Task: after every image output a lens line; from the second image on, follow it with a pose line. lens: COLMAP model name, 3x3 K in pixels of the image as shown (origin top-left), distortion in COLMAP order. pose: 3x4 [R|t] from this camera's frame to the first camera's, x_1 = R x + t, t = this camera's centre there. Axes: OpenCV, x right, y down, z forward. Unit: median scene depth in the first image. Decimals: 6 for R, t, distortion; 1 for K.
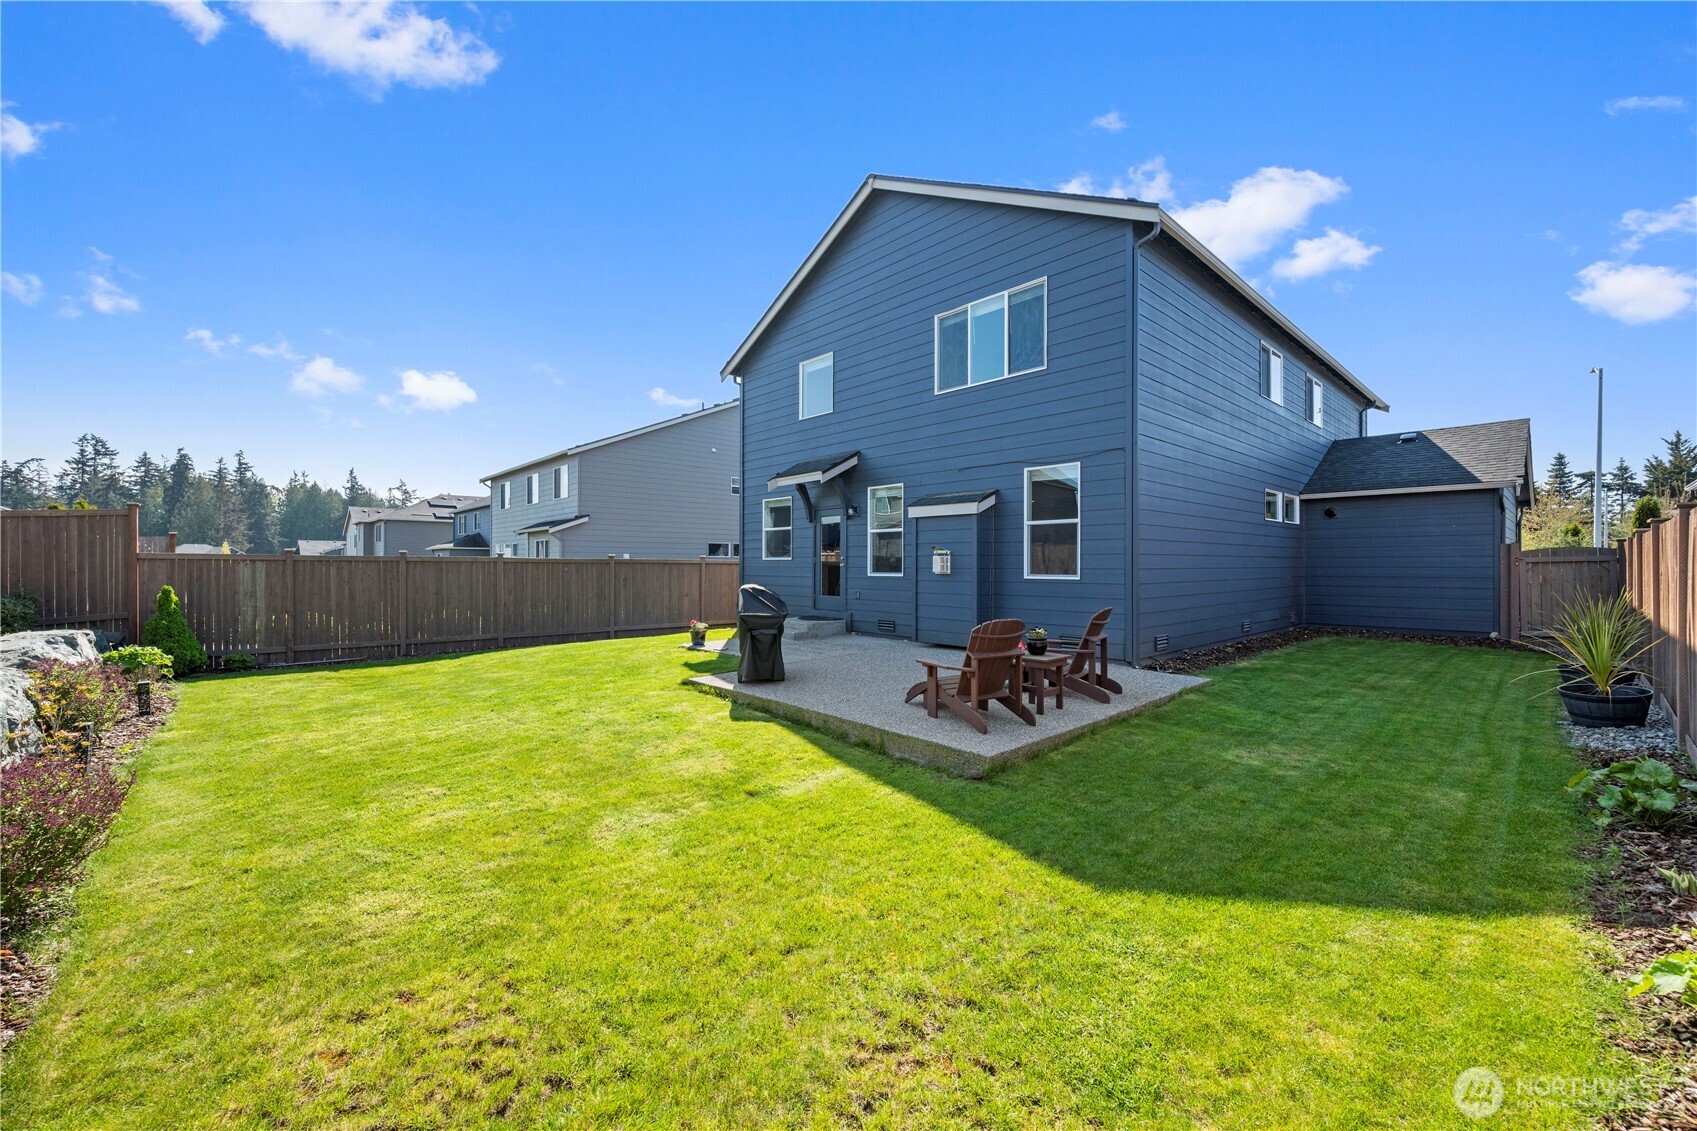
lens RADIAL K [[666.4, 0, 845.6], [0, 666.4, 560.3], [0, 0, 1]] dist [0.000002, -0.000132]
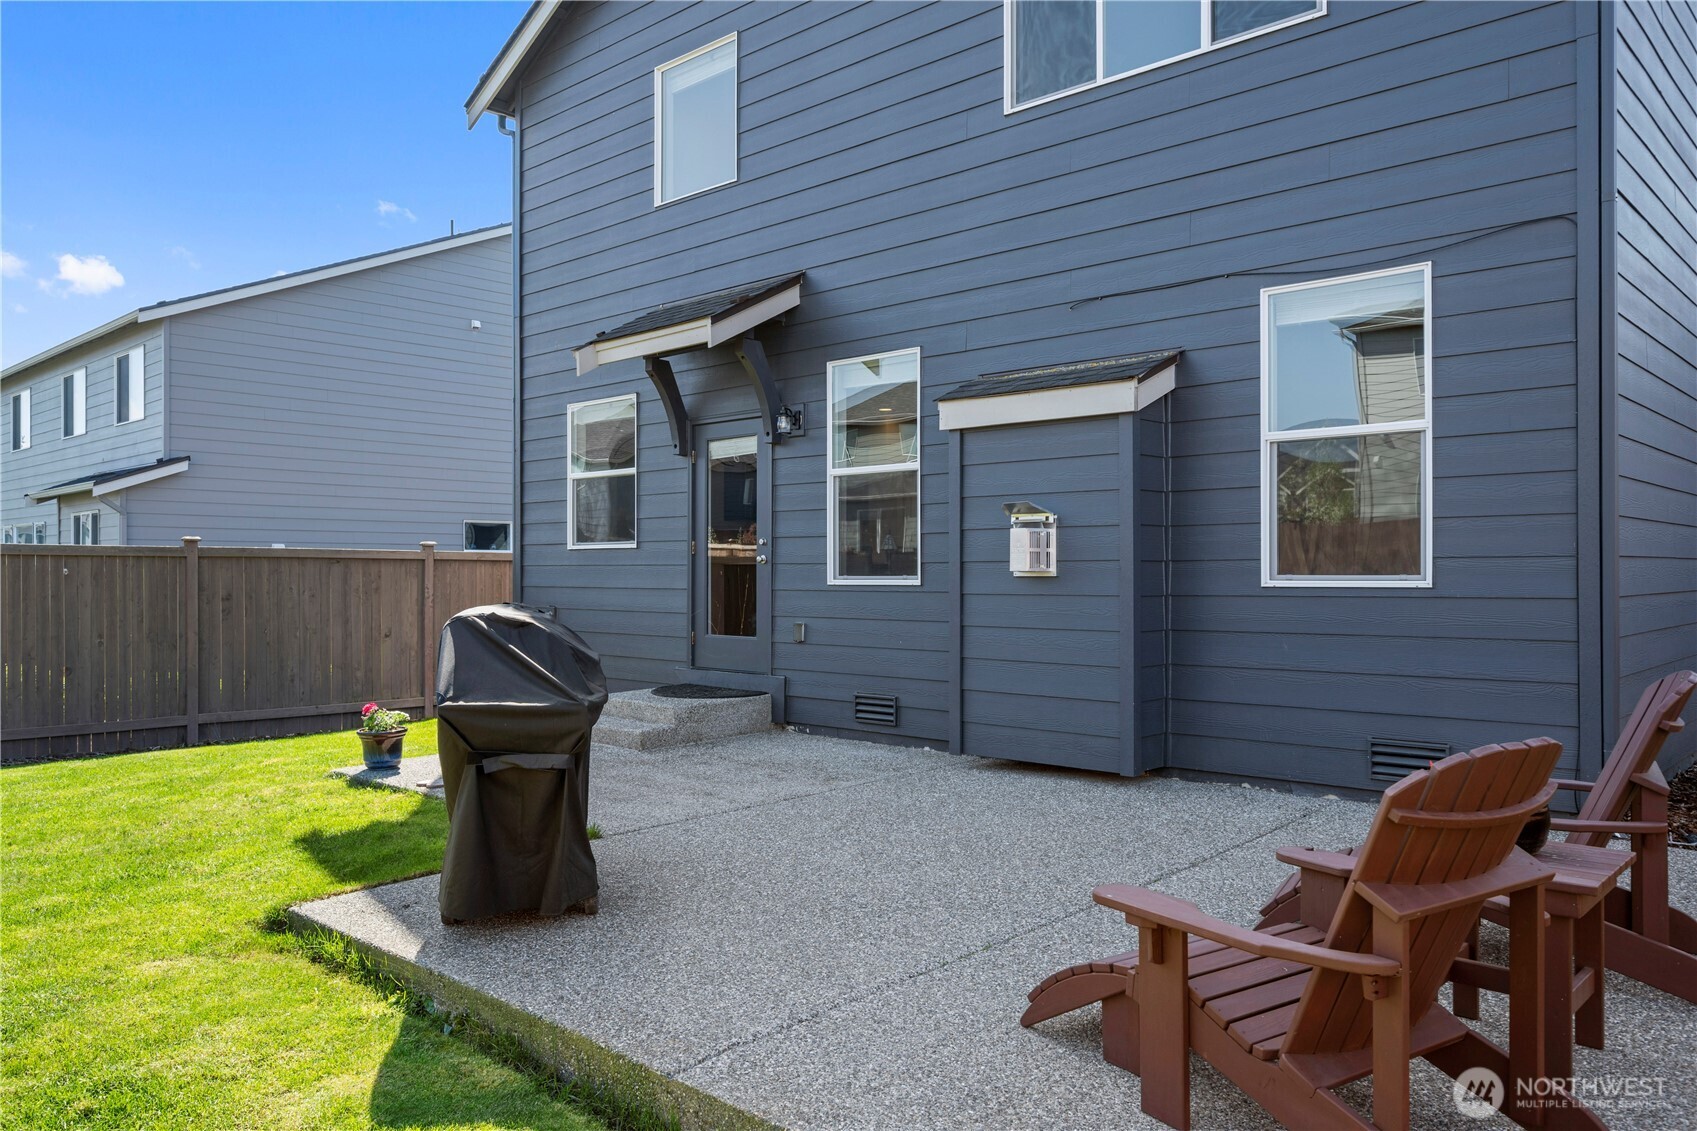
lens RADIAL K [[1223.6, 0, 848.5], [0, 1223.6, 565.5], [0, 0, 1]] dist [-0.006672, -0.002627]
pose [[0.996843, -0.003125, 0.079333, -0.012077], [0.003076, 0.999995, 0.000747, 0.011395], [-0.079335, -0.000501, 0.996848, 0.268643]]
